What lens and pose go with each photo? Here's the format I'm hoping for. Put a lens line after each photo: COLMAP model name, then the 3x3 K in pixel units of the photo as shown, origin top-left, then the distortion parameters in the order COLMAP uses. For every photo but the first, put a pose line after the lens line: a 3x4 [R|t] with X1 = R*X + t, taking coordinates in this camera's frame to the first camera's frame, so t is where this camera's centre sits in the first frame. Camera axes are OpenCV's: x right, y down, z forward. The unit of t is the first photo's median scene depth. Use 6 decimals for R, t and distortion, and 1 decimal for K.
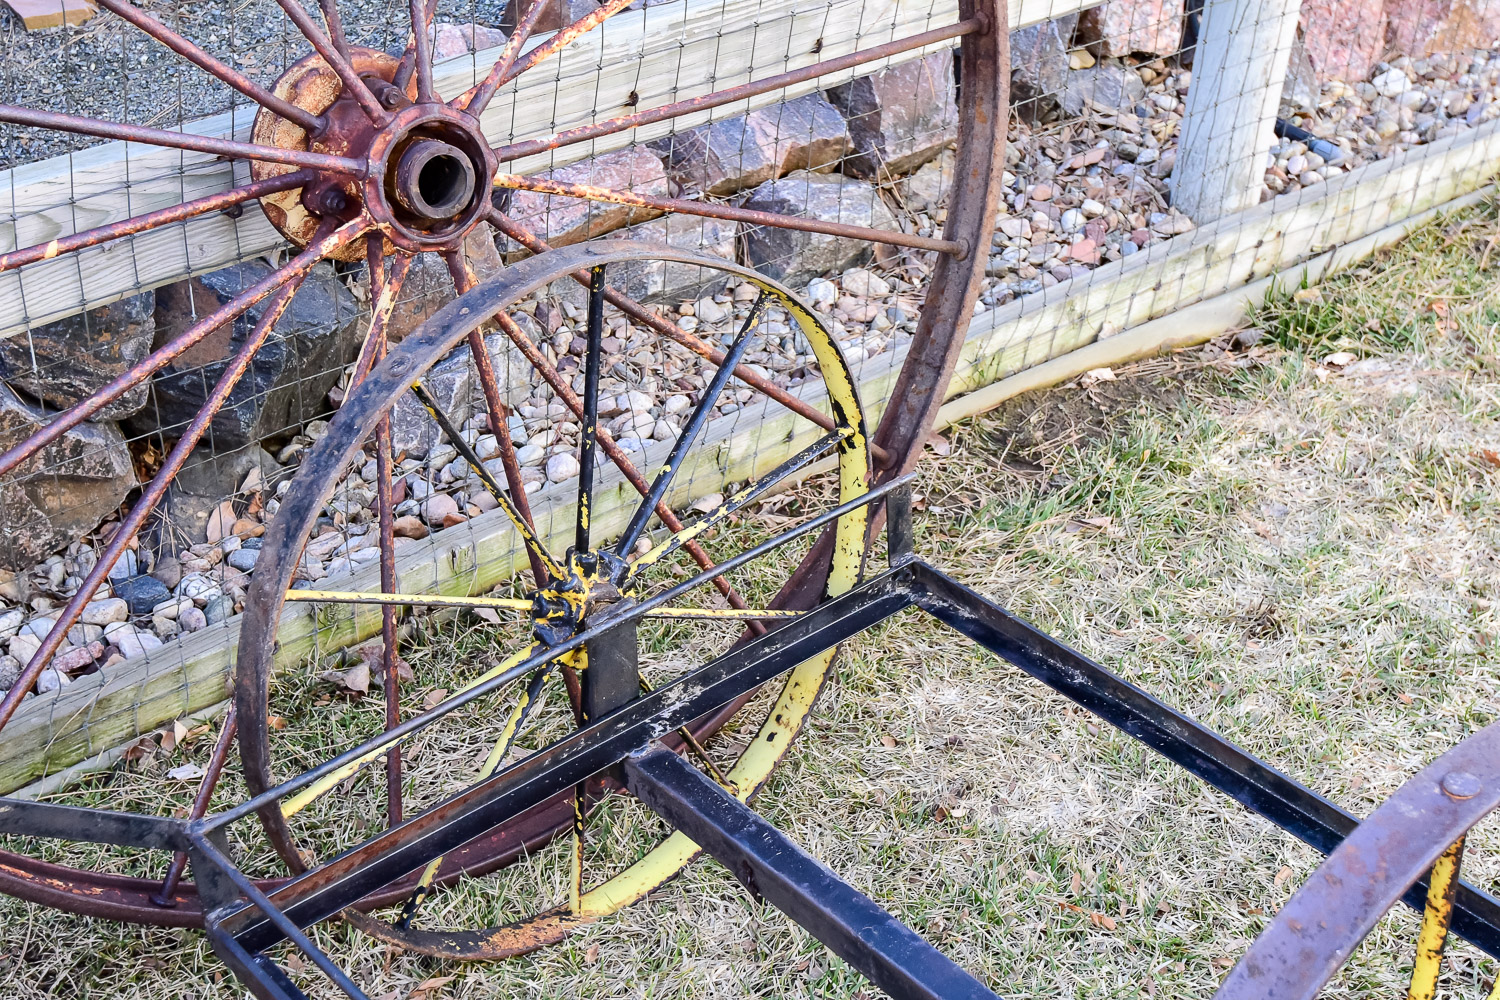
lens RADIAL K [[2189.2, 0, 753.2], [0, 2189.2, 497.7], [0, 0, 1]] dist [0.049061, -0.000439]
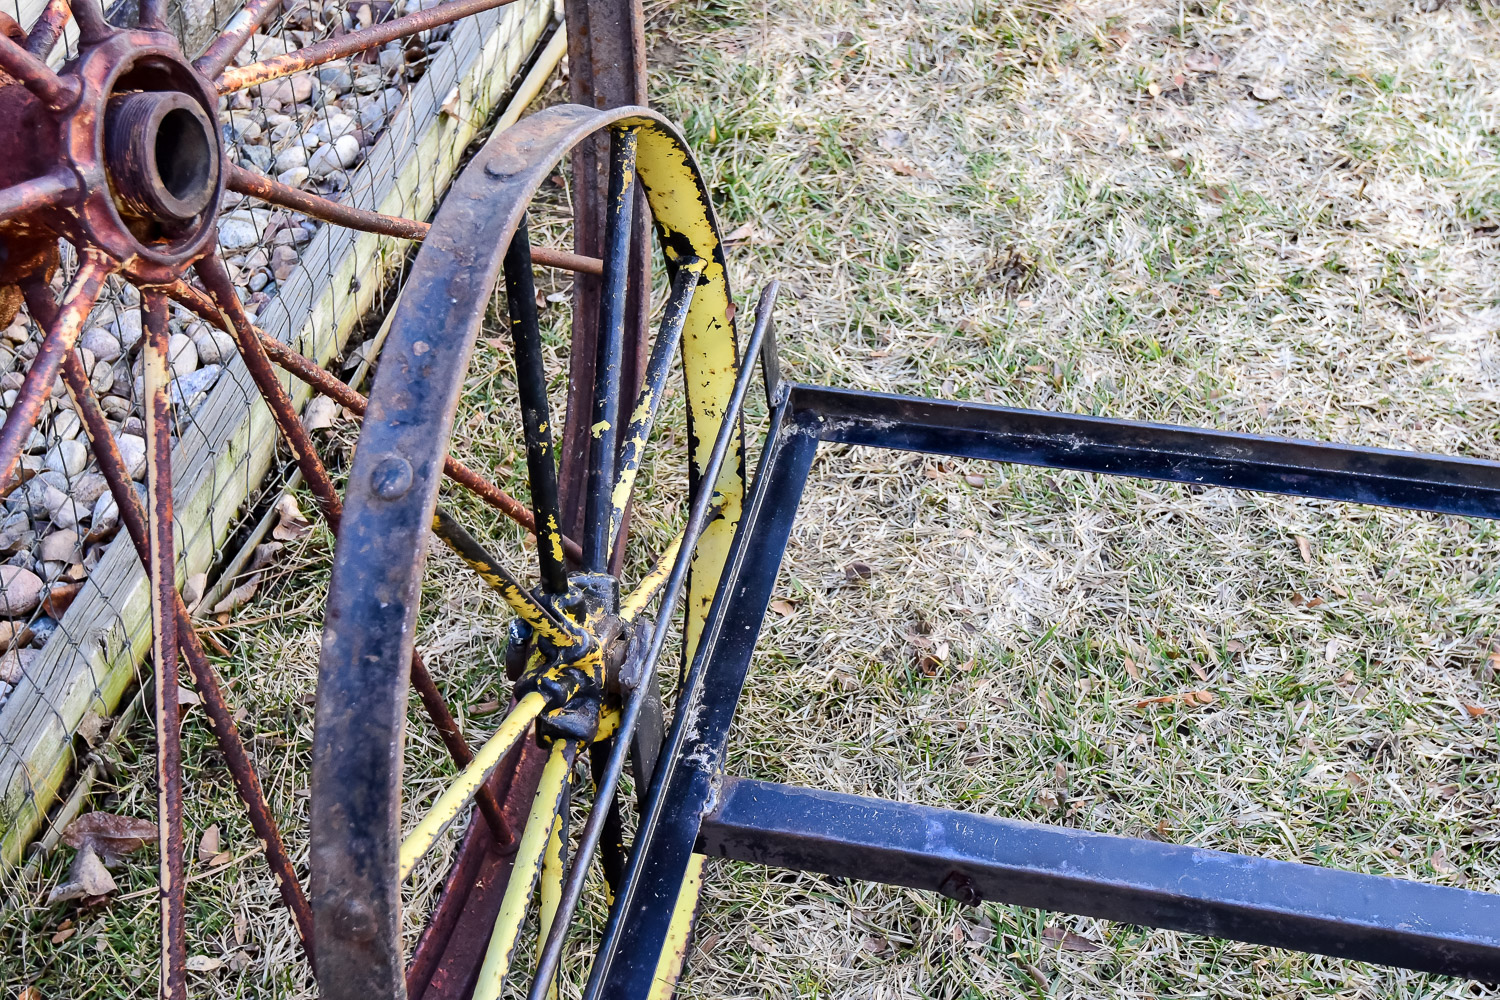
lens RADIAL K [[2189.4, 0, 750.0], [0, 2189.4, 500.0], [0, 0, 1]] dist [0.049419, -0.006628]
pose [[0.808216, -0.433568, 0.398503, -0.245262], [0.350725, 0.897996, 0.265697, -0.136275], [-0.473052, -0.074976, 0.877838, 0.326329]]
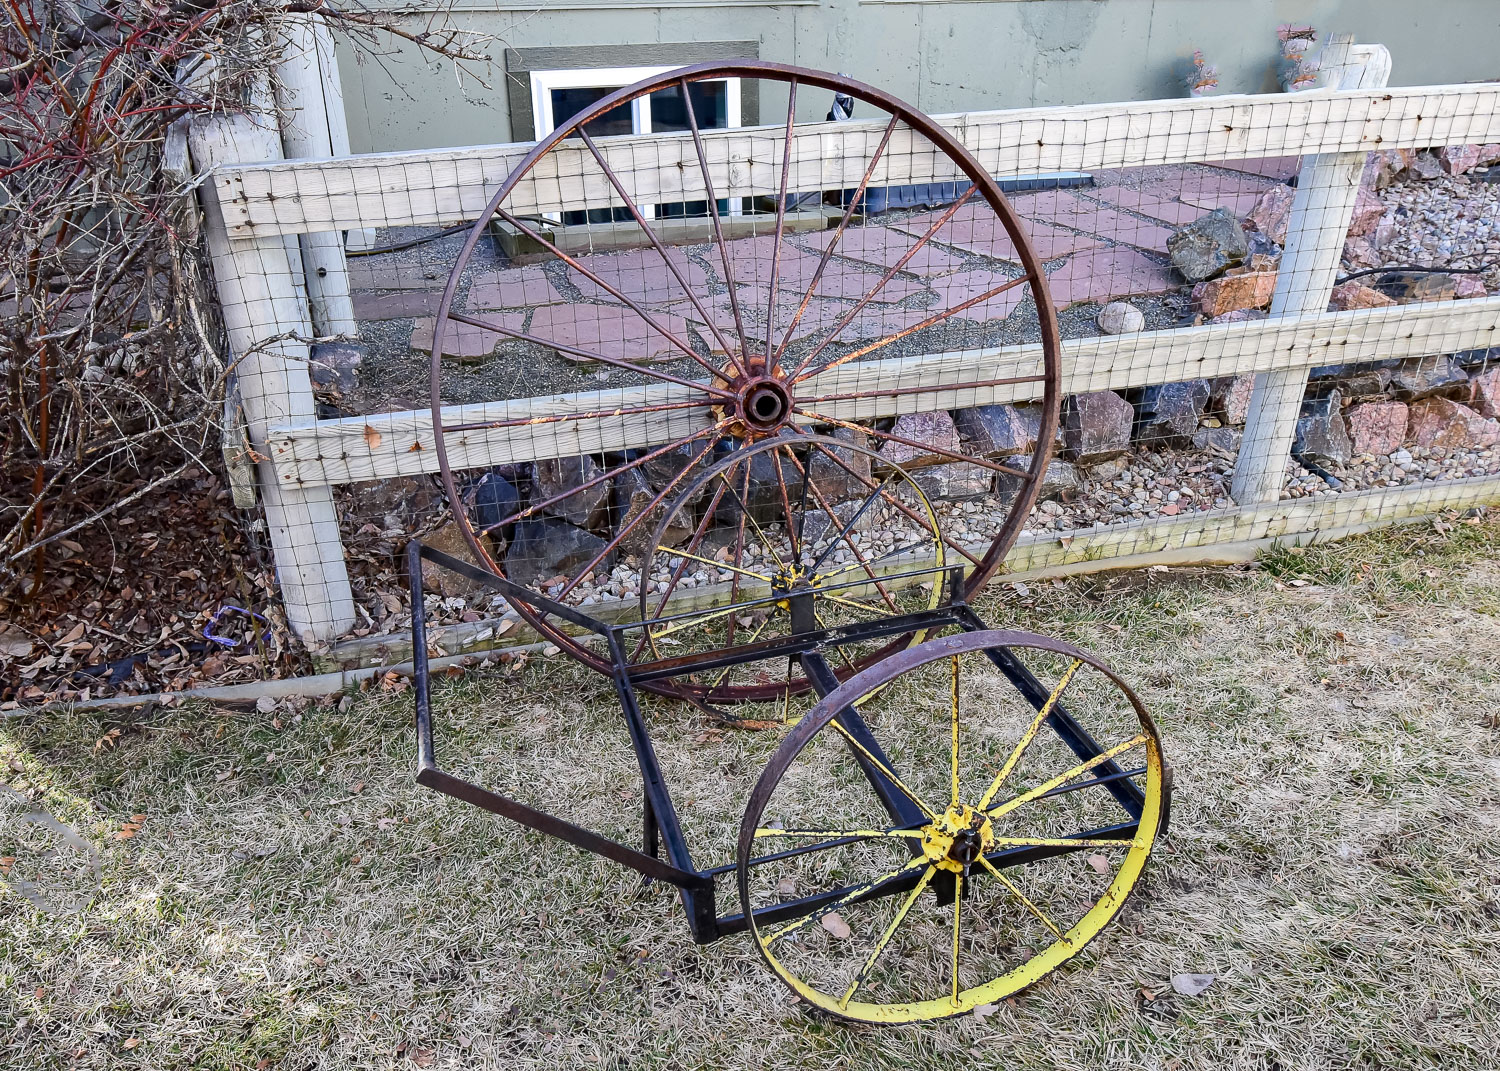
lens RADIAL K [[1166.2, 0, 750.0], [0, 1166.2, 535.5], [0, 0, 1]] dist [0.005197, -0.047509]
pose [[0.898933, 0.149331, -0.411850, 0.341214], [-0.192663, 0.979075, -0.065521, 0.075802], [0.393448, 0.138247, 0.908893, -0.164306]]
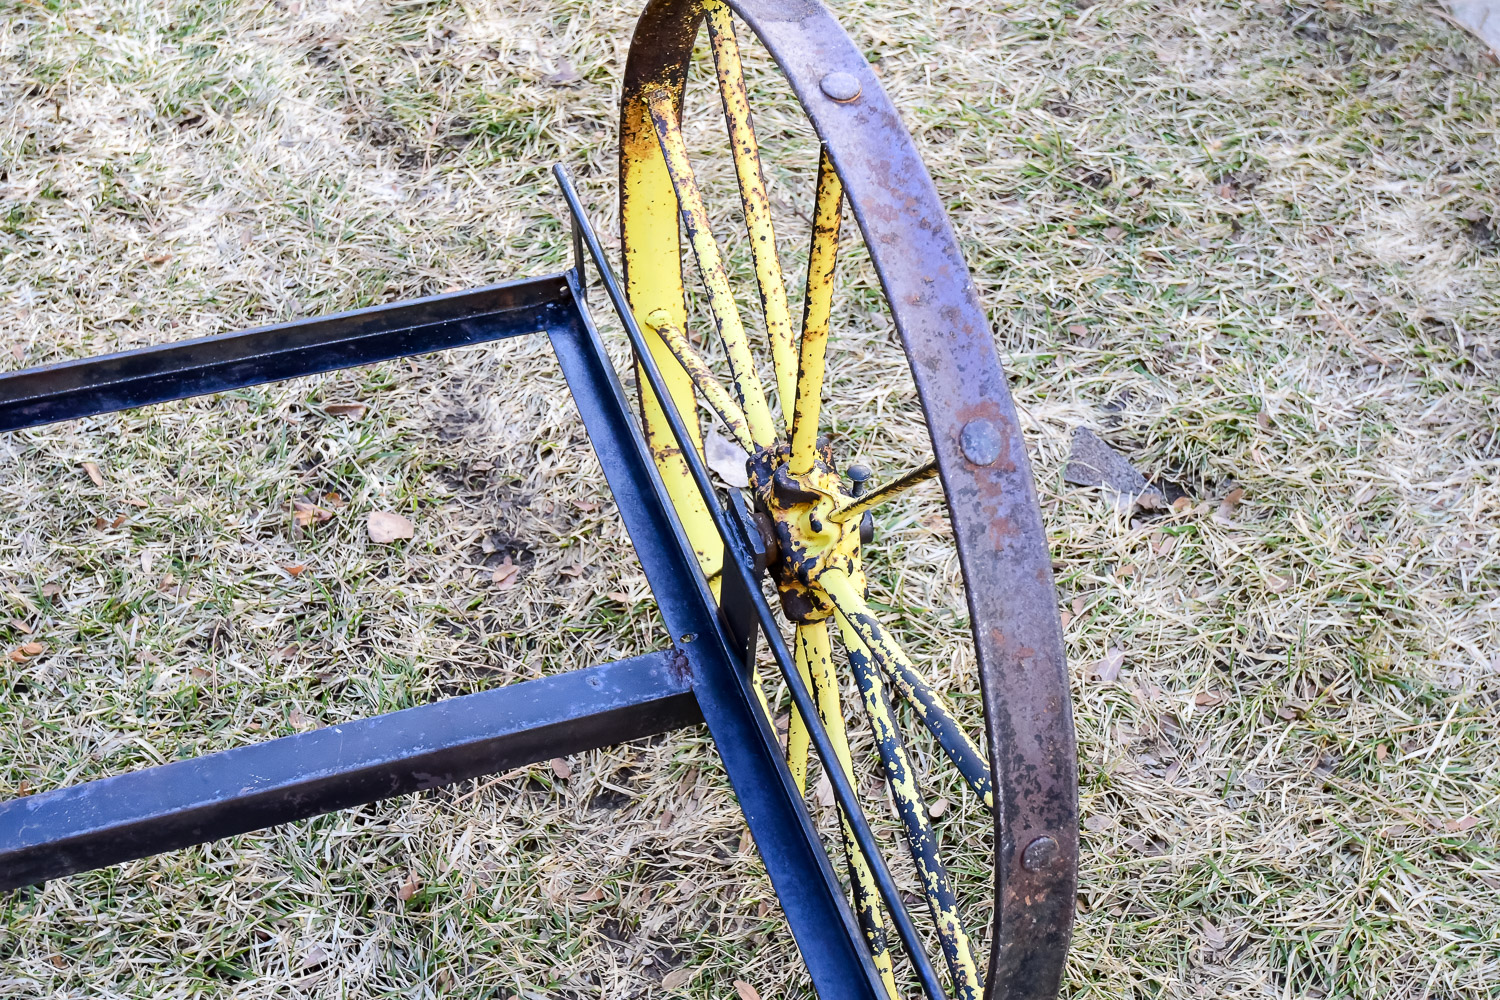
lens RADIAL K [[2189.4, 0, 750.0], [0, 2189.4, 500.0], [0, 0, 1]] dist [0.049419, -0.006628]
pose [[0.376534, -0.648295, 0.661768, -0.214905], [0.455573, 0.751575, 0.477061, -0.101763], [-0.806645, 0.121854, 0.578339, 0.281782]]
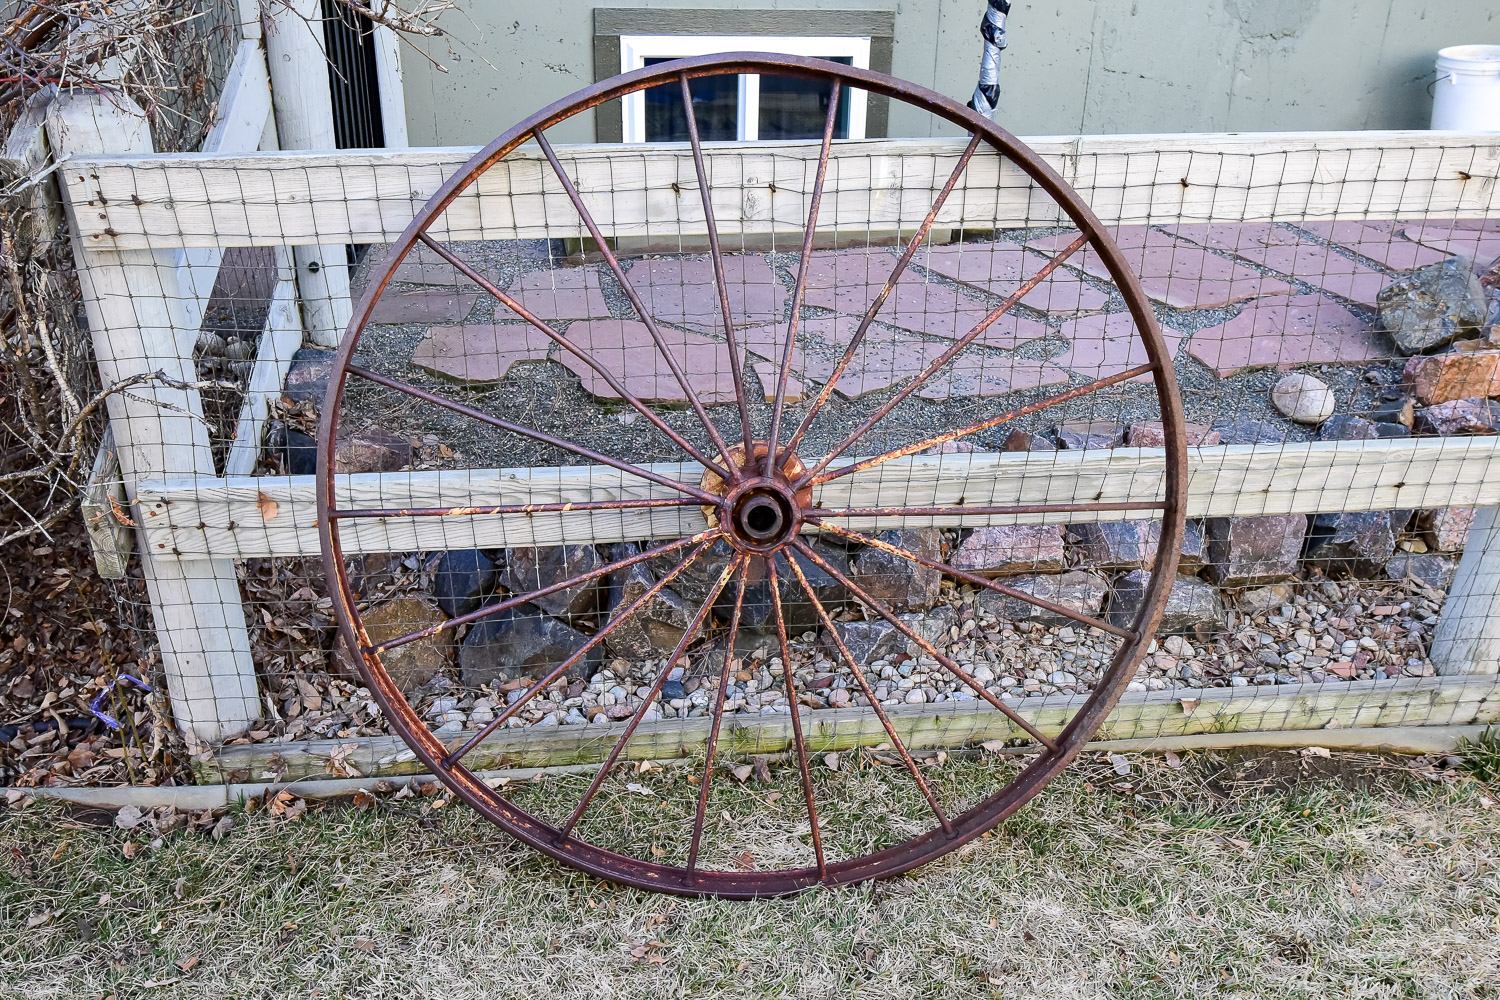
lens RADIAL K [[1238.0, 0, 751.7], [0, 1238.0, 499.5], [0, 0, 1]] dist [0.010663, -0.042548]
pose [[0.822036, 0.223095, -0.523913, 0.324732], [-0.291000, 0.955429, -0.049743, -0.087510], [0.489465, 0.193350, 0.850318, 0.089117]]
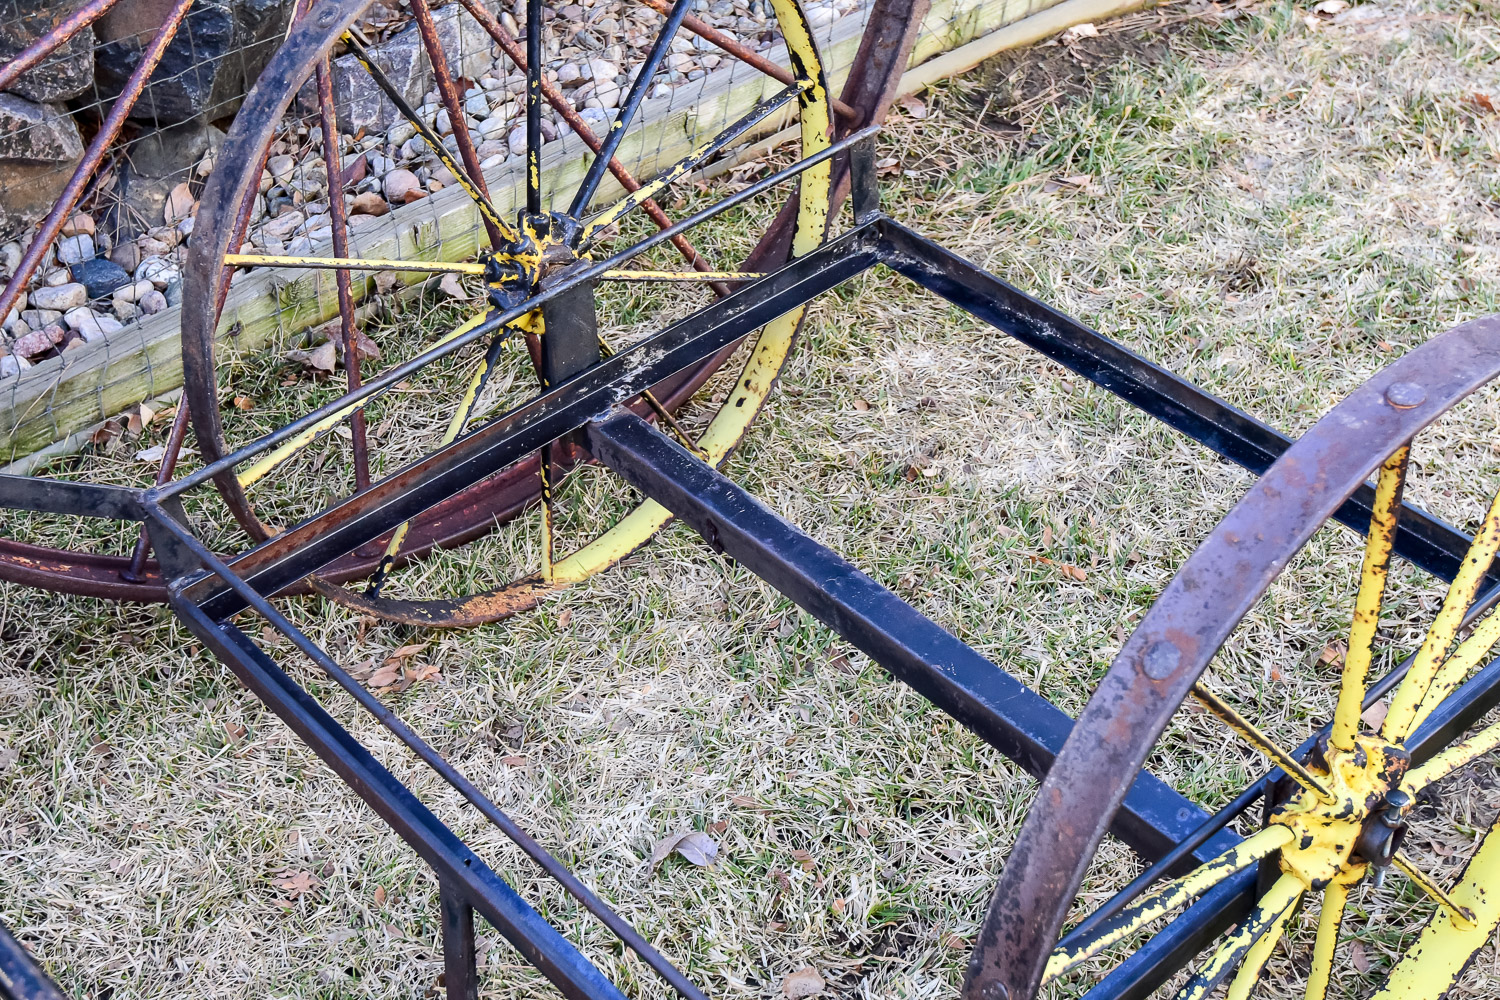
lens RADIAL K [[2189.4, 0, 750.0], [0, 2189.4, 500.0], [0, 0, 1]] dist [0.049419, -0.006628]
pose [[0.999535, -0.028712, -0.010262, 0.020838], [0.029828, 0.990556, 0.133823, 0.019972], [0.006322, -0.134067, 0.990952, 0.012585]]
